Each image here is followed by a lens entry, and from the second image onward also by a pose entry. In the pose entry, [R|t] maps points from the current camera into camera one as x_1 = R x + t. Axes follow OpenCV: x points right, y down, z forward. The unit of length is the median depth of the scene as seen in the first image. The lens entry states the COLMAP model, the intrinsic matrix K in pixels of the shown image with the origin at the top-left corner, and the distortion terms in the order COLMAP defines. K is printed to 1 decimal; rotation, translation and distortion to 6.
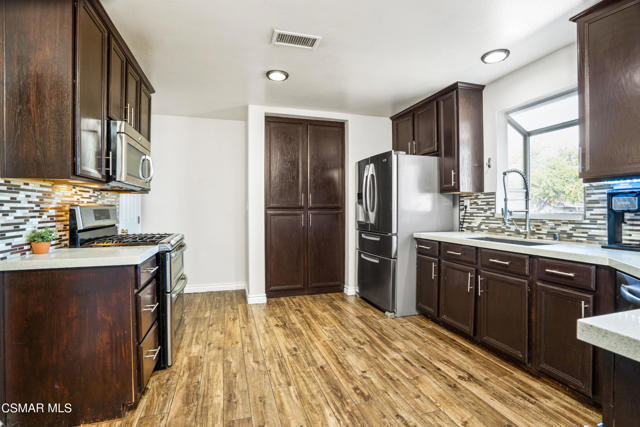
lens RADIAL K [[302.0, 0, 316.9], [0, 302.0, 207.3], [0, 0, 1]] dist [-0.002402, -0.000195]
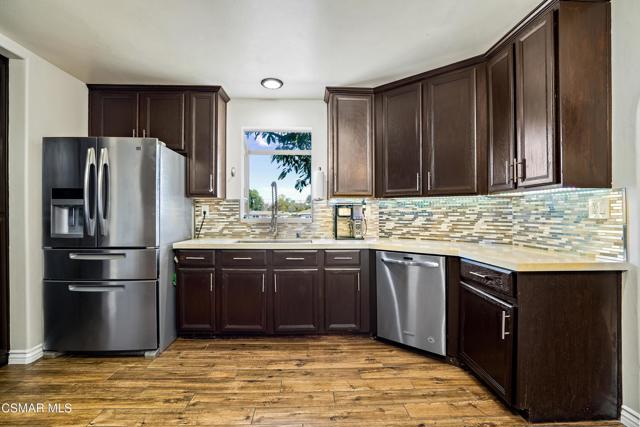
lens RADIAL K [[301.3, 0, 320.0], [0, 301.3, 213.5], [0, 0, 1]] dist [-0.023793, 0.000315]
pose [[0.272430, 0.003802, 0.962168, -0.425175], [-0.006448, 0.999977, -0.002126, 0.001313], [-0.962154, -0.005625, 0.272449, 0.459188]]
